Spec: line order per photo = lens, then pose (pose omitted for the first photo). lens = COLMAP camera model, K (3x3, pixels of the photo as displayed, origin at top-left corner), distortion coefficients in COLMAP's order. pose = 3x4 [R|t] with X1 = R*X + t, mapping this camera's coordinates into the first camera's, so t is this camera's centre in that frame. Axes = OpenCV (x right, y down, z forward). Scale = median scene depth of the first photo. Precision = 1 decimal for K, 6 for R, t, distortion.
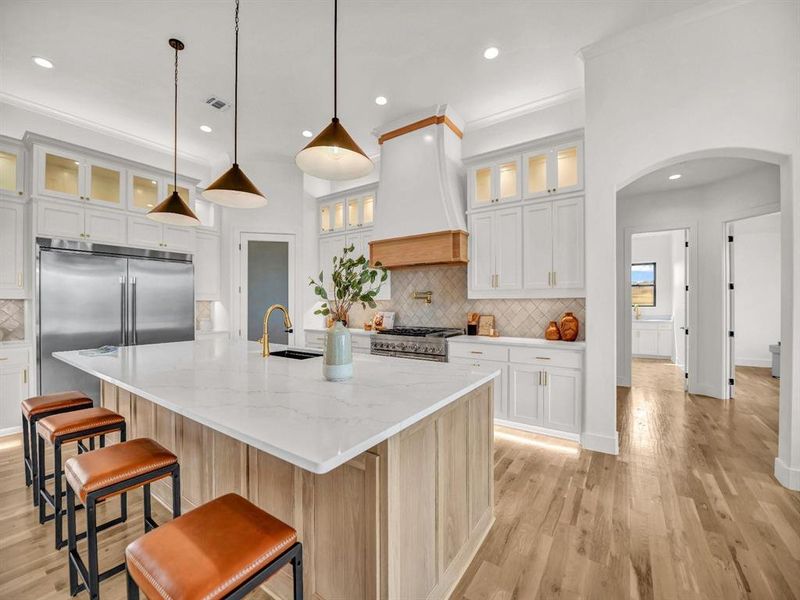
lens RADIAL K [[328.0, 0, 407.4], [0, 328.0, 305.8], [0, 0, 1]] dist [-0.019942, -0.000833]
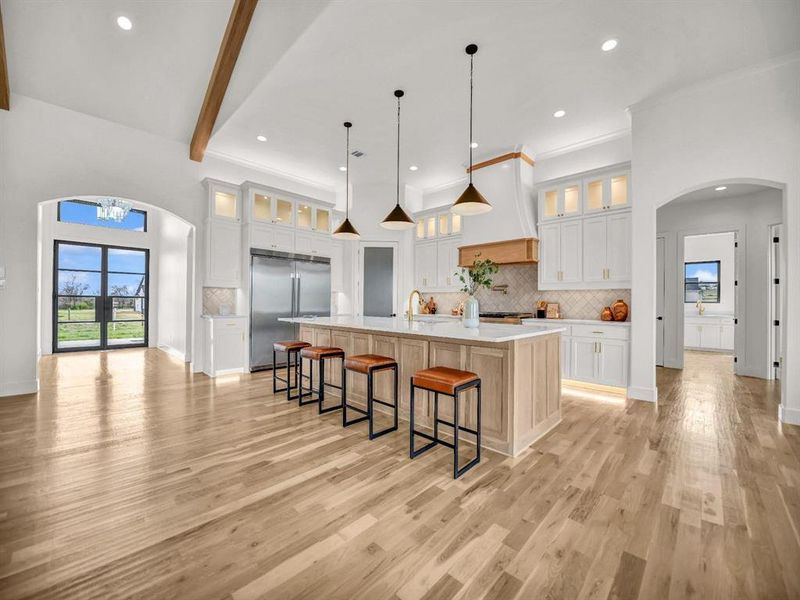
lens RADIAL K [[328.0, 0, 406.9], [0, 328.0, 301.4], [0, 0, 1]] dist [-0.019942, -0.000833]
pose [[0.986631, 0.010672, -0.162622, -0.121713], [-0.012761, 0.999849, -0.011809, 0.047911], [0.162471, 0.013727, 0.986618, -0.379555]]
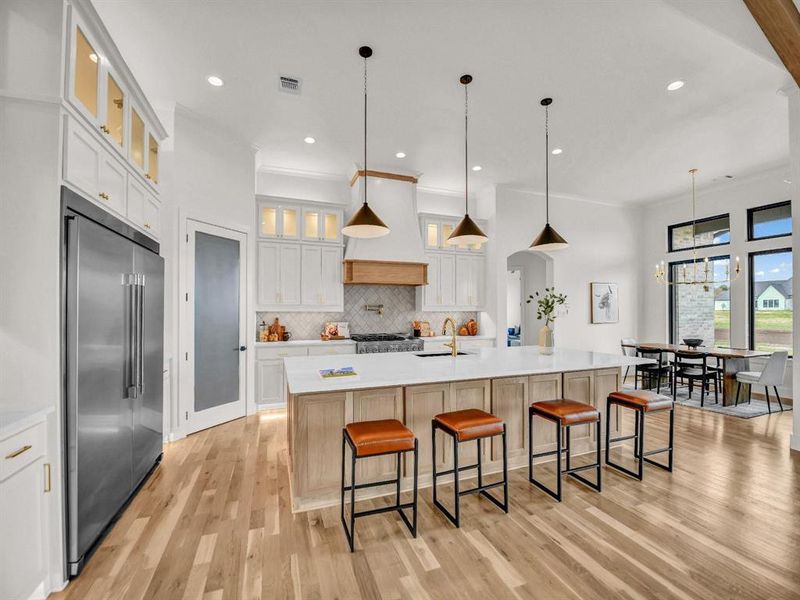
lens RADIAL K [[328.0, 0, 398.5], [0, 328.0, 312.6], [0, 0, 1]] dist [-0.019942, -0.000833]
pose [[0.590598, 0.000010, 0.806966, -1.050838], [0.008234, 0.999948, -0.006039, -0.007955], [-0.806924, 0.010211, 0.590568, 0.247744]]
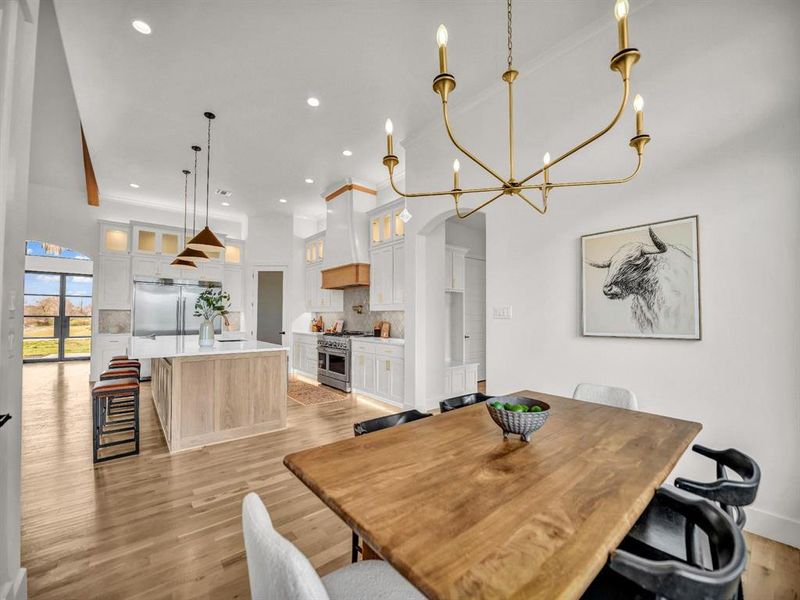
lens RADIAL K [[328.0, 0, 409.4], [0, 328.0, 311.9], [0, 0, 1]] dist [-0.019942, -0.000833]
pose [[0.964316, 0.003418, -0.264731, 0.740457], [-0.009509, 0.999719, -0.021730, 0.013742], [0.264582, 0.023472, 0.964077, -0.321072]]
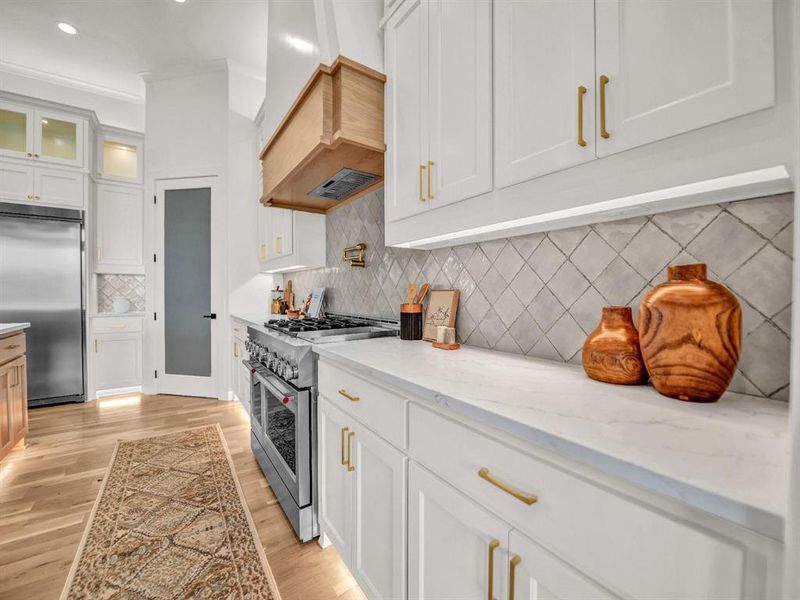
lens RADIAL K [[328.0, 0, 407.8], [0, 328.0, 298.1], [0, 0, 1]] dist [-0.019942, -0.000833]
pose [[0.936407, 0.010842, -0.350748, 0.357050], [-0.007470, 0.999912, 0.010966, 0.037346], [0.350836, -0.007648, 0.936406, 0.662332]]
